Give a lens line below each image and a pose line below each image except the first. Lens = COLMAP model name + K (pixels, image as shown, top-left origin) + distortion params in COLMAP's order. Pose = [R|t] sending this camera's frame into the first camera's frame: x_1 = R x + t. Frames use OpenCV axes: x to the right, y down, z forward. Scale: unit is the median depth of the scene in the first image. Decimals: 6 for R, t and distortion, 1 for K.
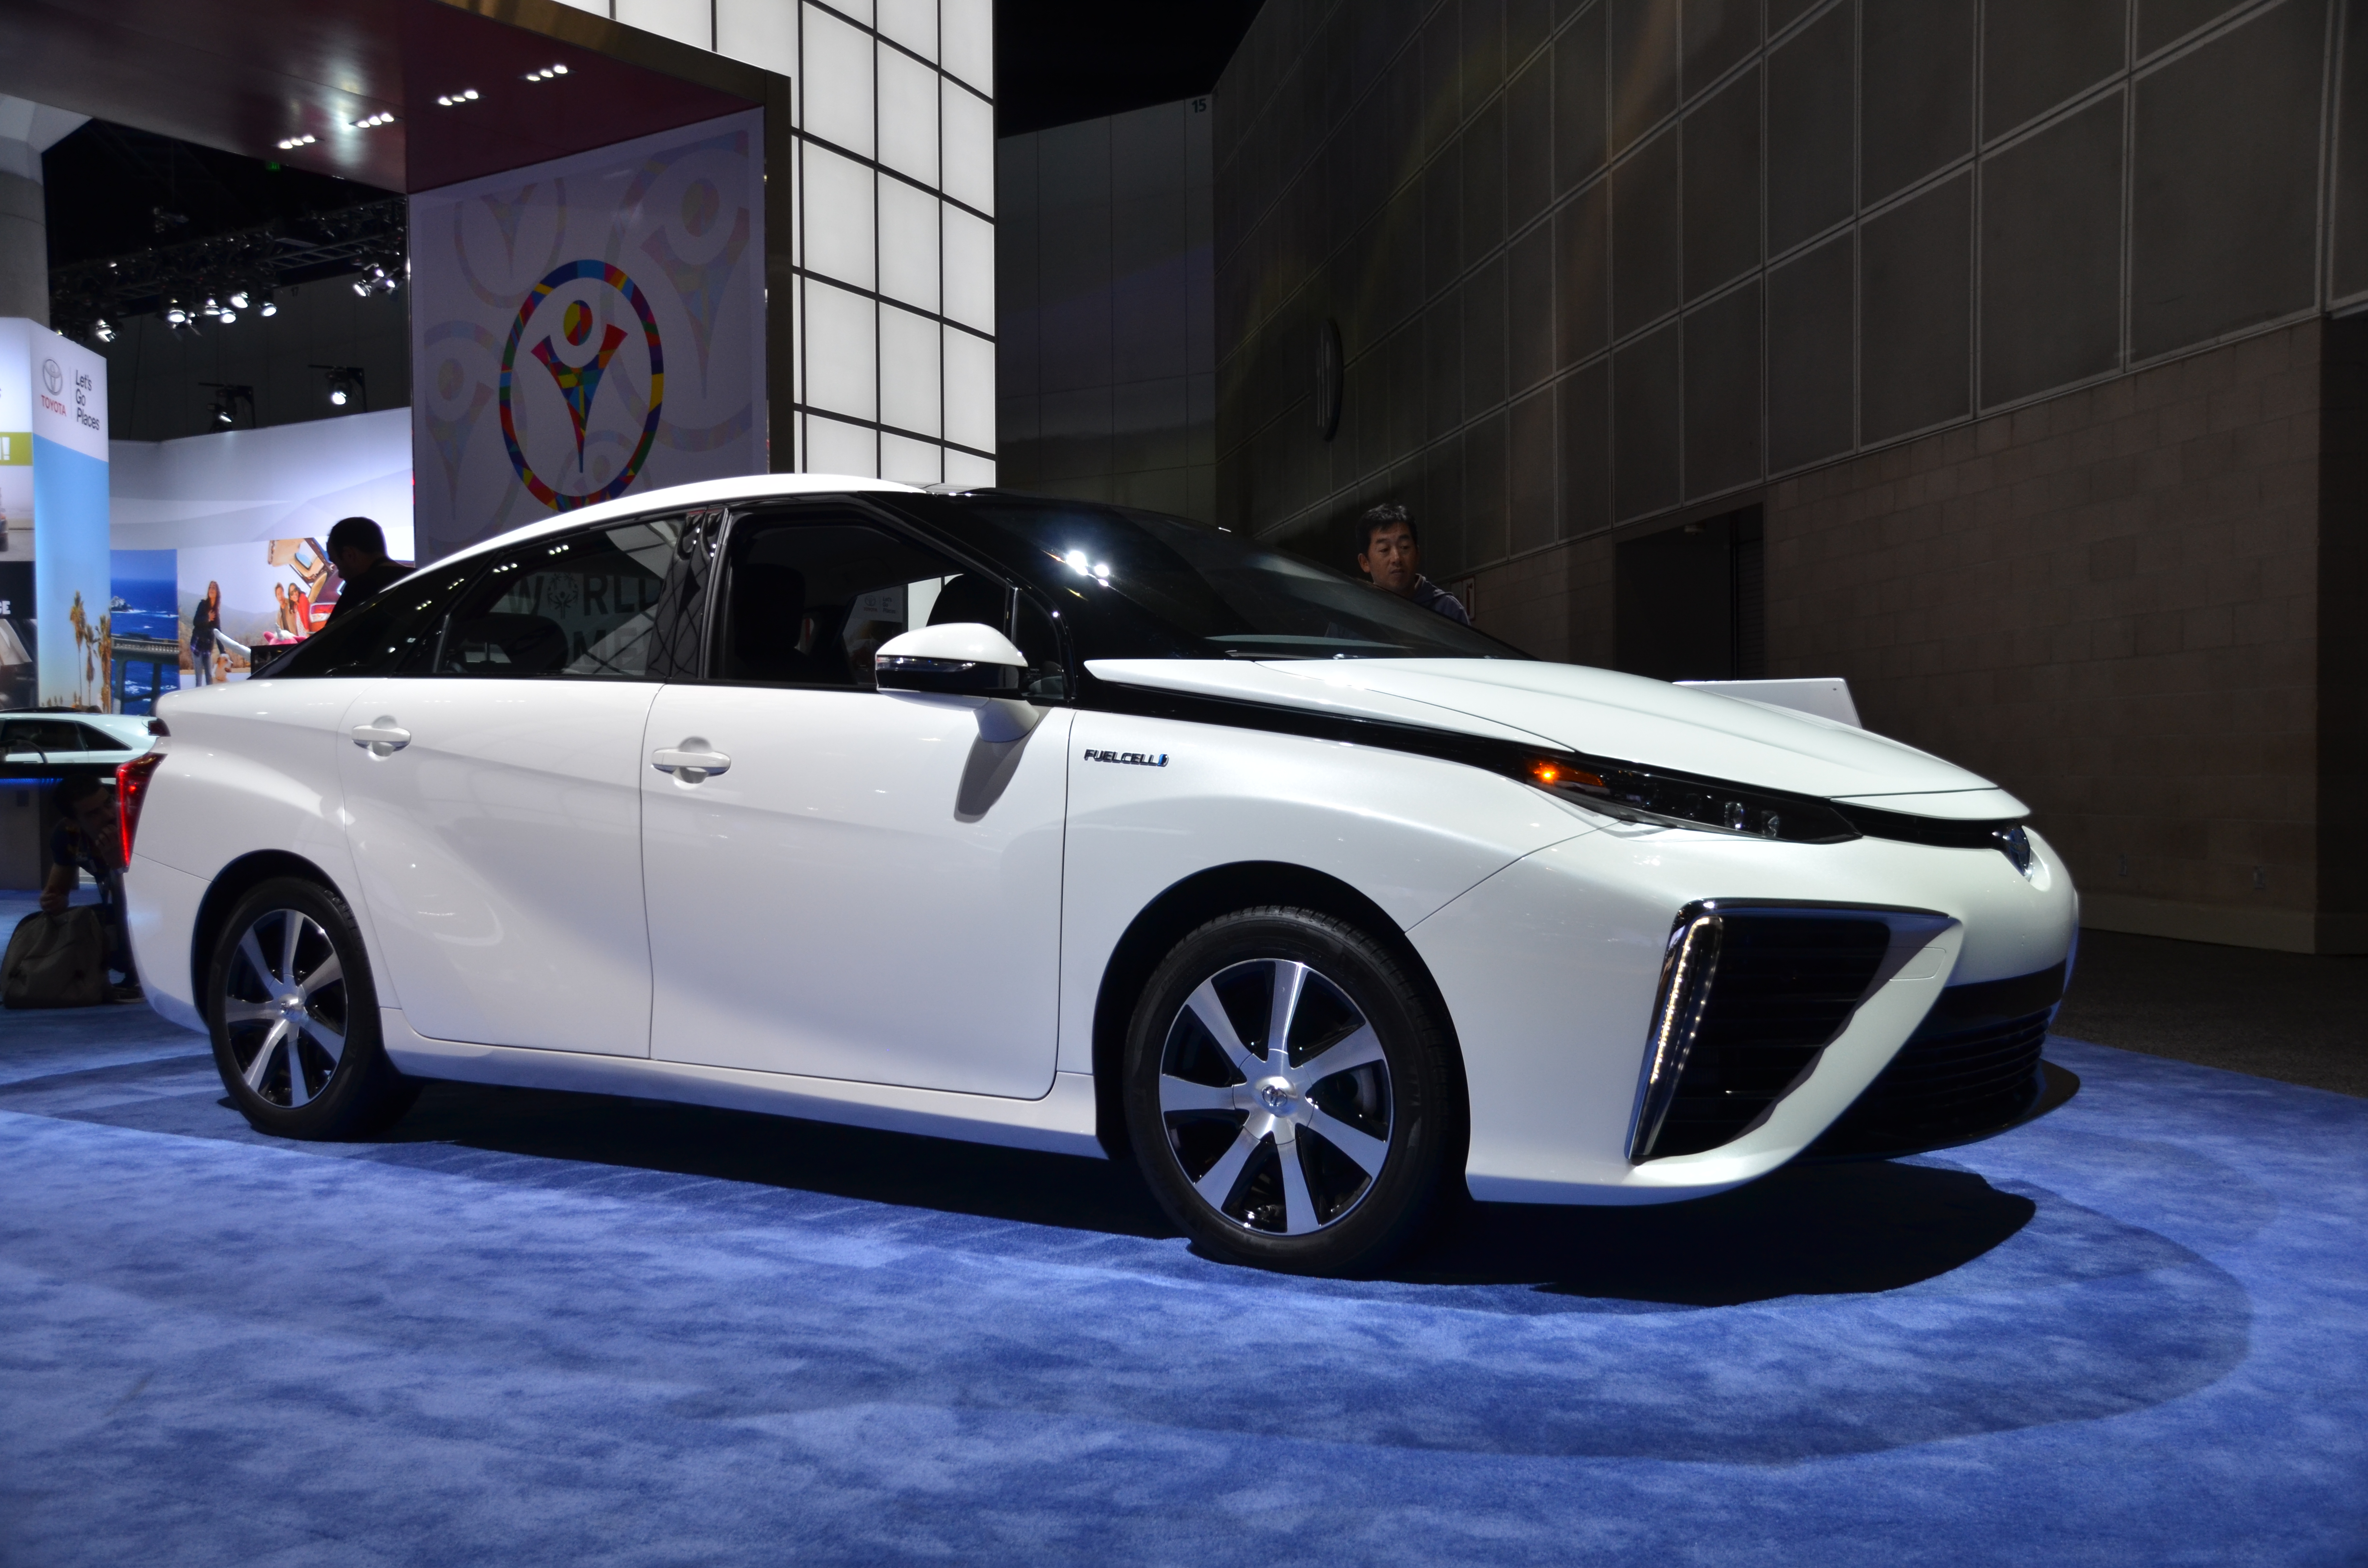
lens RADIAL K [[2266.5, 0, 1225.5], [0, 2266.5, 792.4], [0, 0, 1]] dist [0.061803, 0.010787]
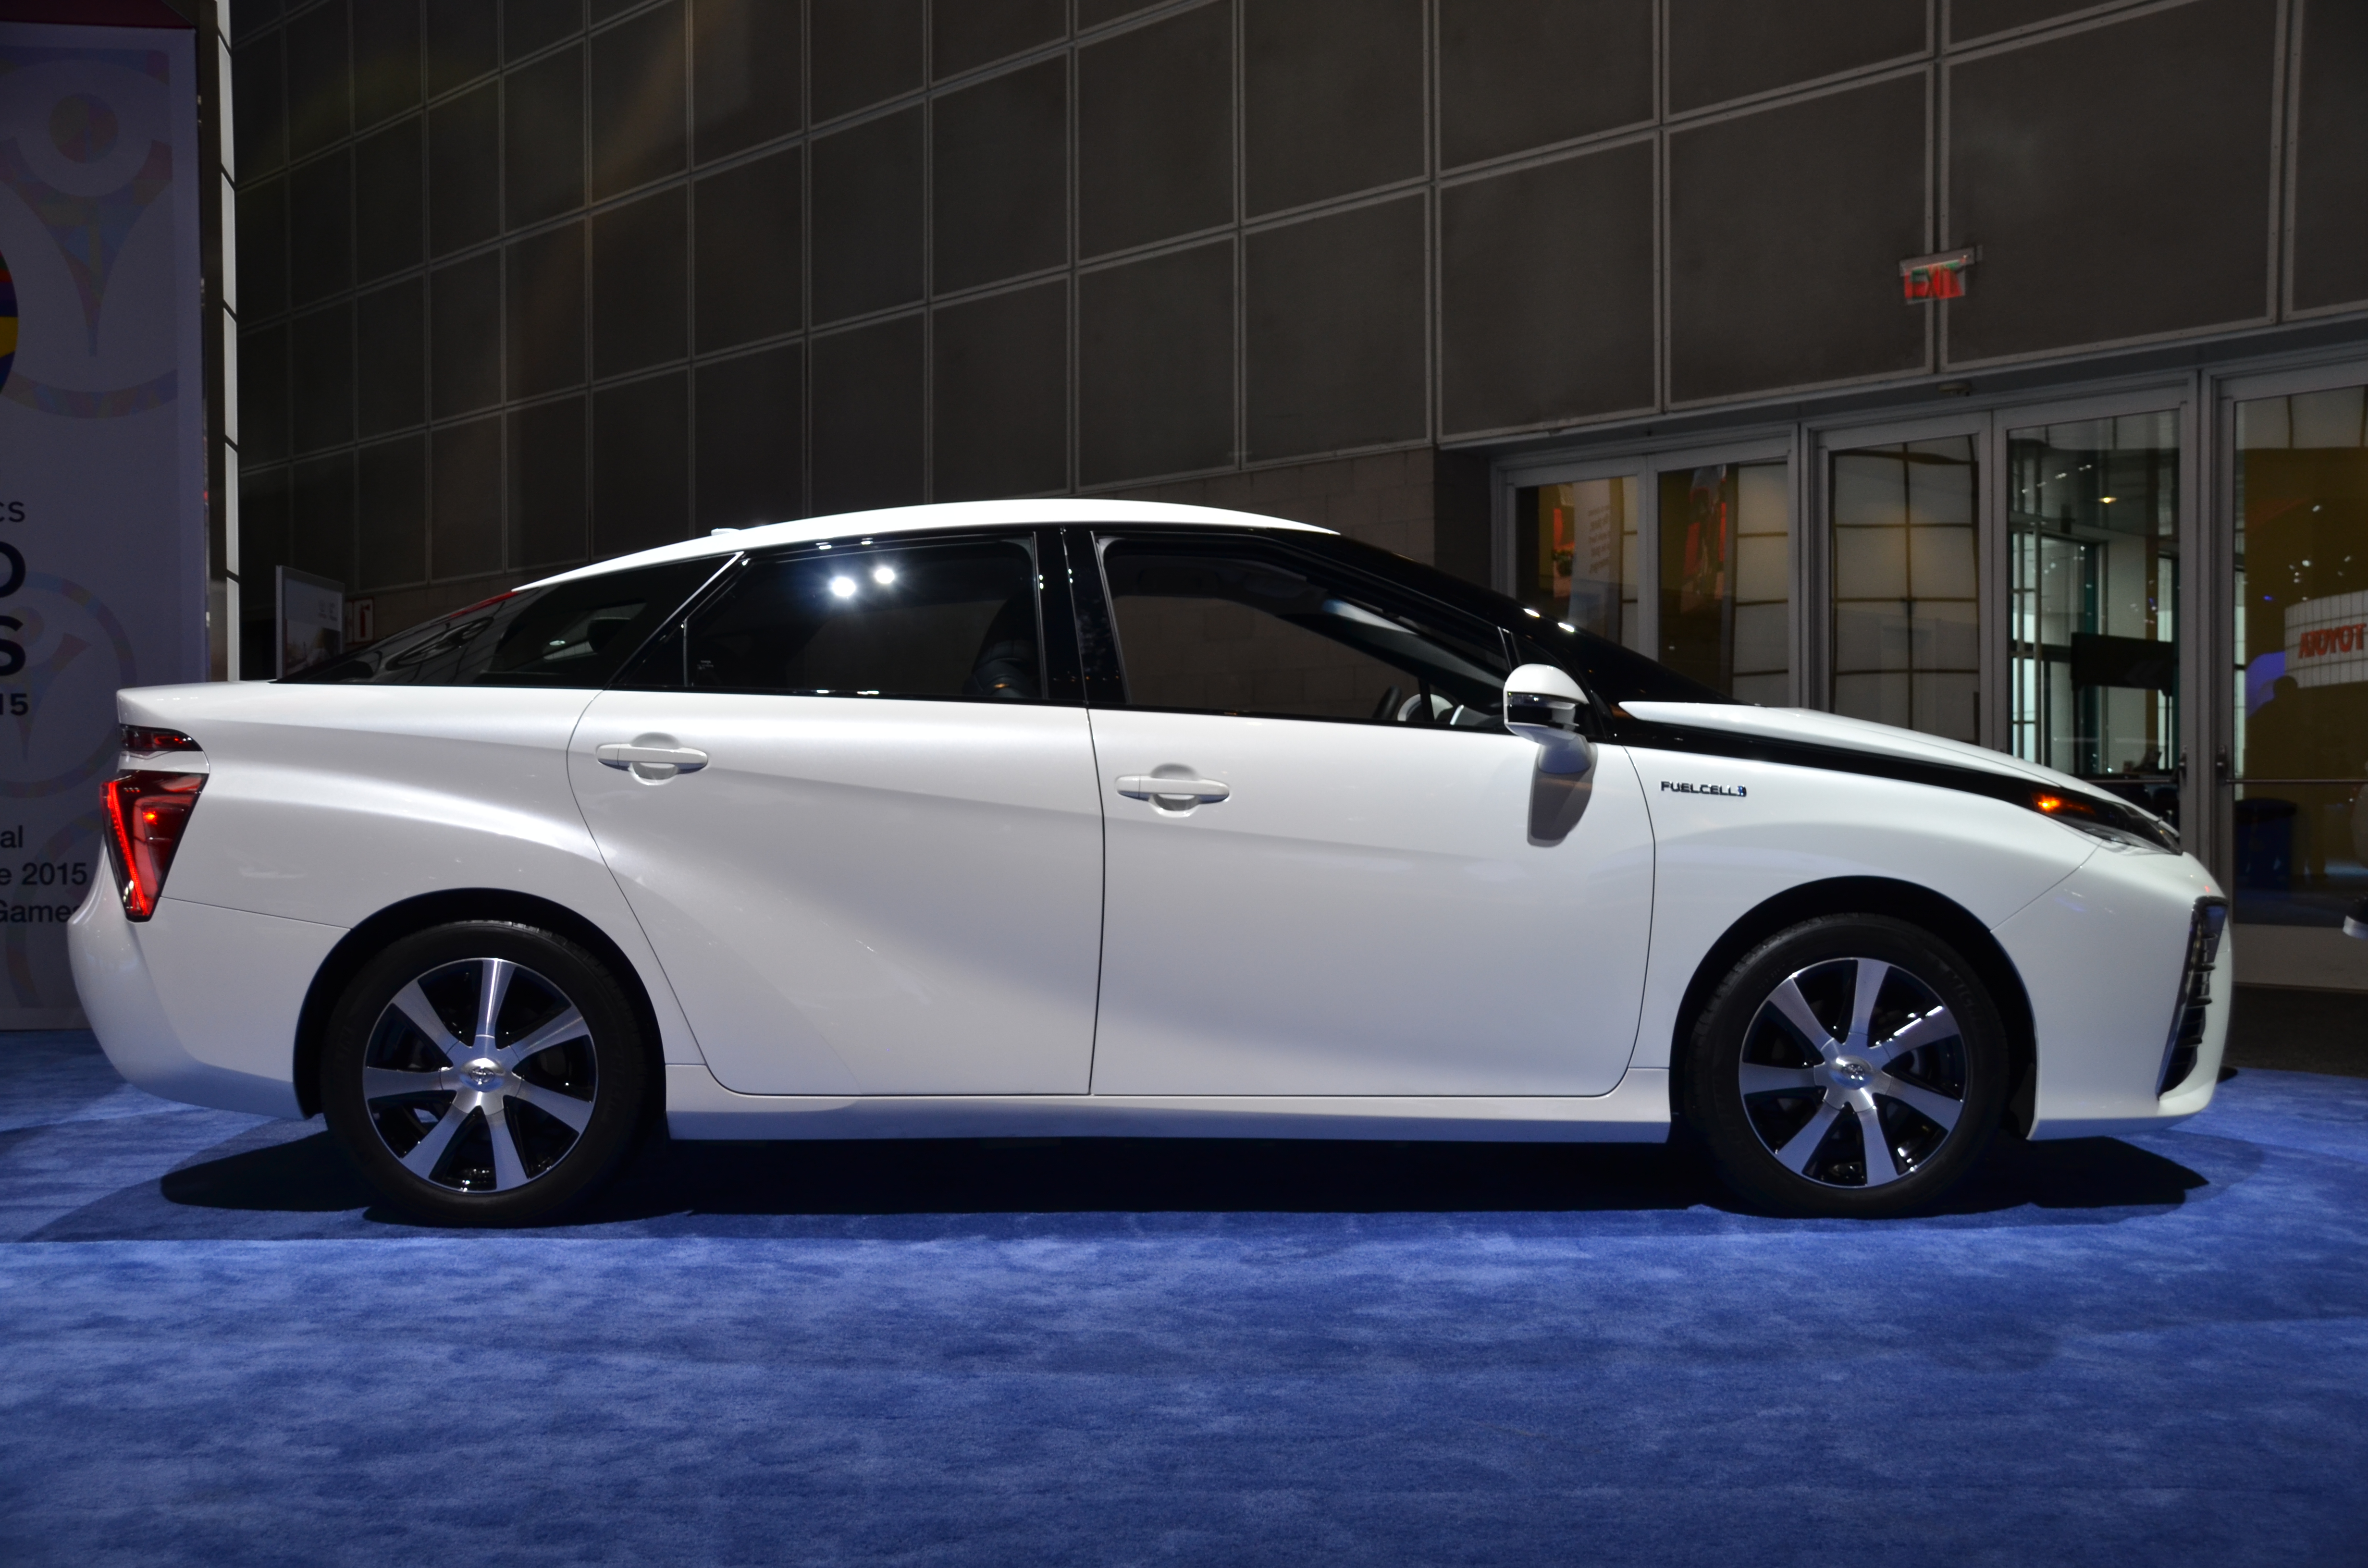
lens RADIAL K [[2209.4, 0, 1184.0], [0, 2209.4, 784.0], [0, 0, 1]] dist [-0.102621, 0.330514]
pose [[0.814816, 0.008721, 0.579654, -0.790945], [0.001445, 0.999853, -0.017074, 0.000717], [-0.579718, 0.014750, 0.814684, 0.218617]]
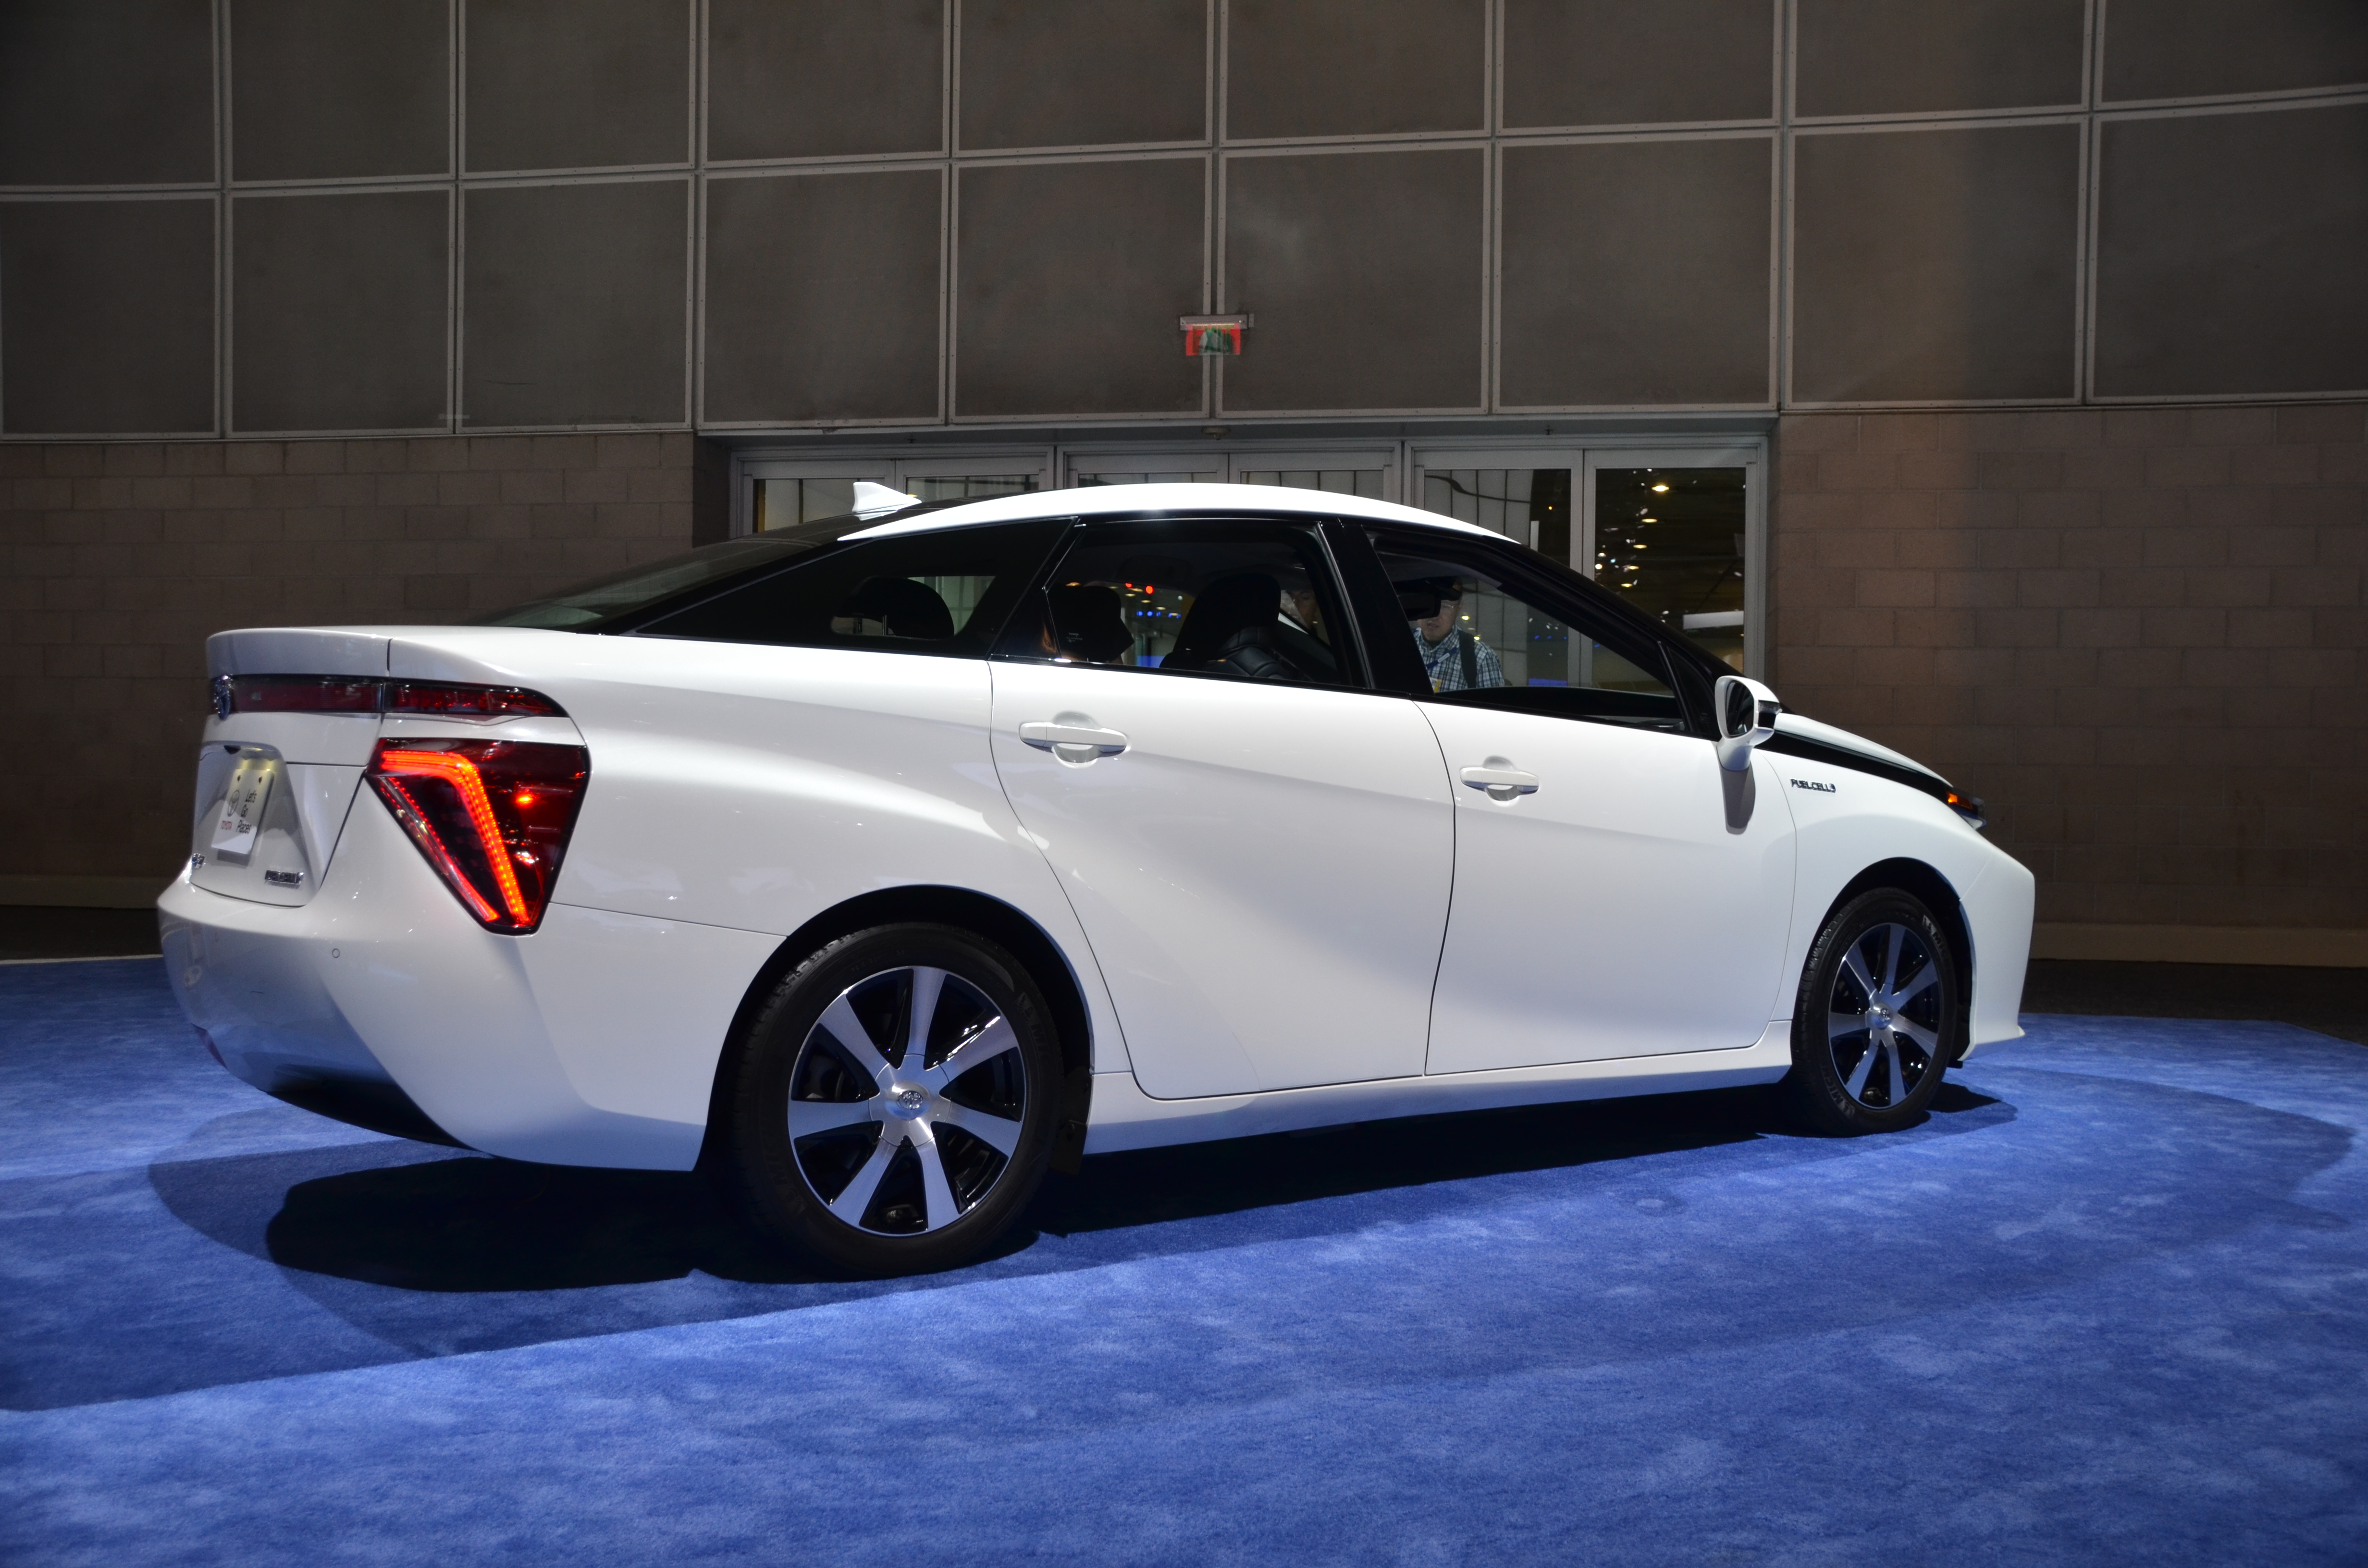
lens RADIAL K [[2071.9, 0, 1172.7], [0, 2071.9, 776.2], [0, 0, 1]] dist [-0.110804, 0.254745]
pose [[0.345530, 0.014358, 0.938298, -1.181641], [-0.006506, 0.999896, -0.012905, -0.002081], [-0.938385, -0.001645, 0.345587, 0.818696]]
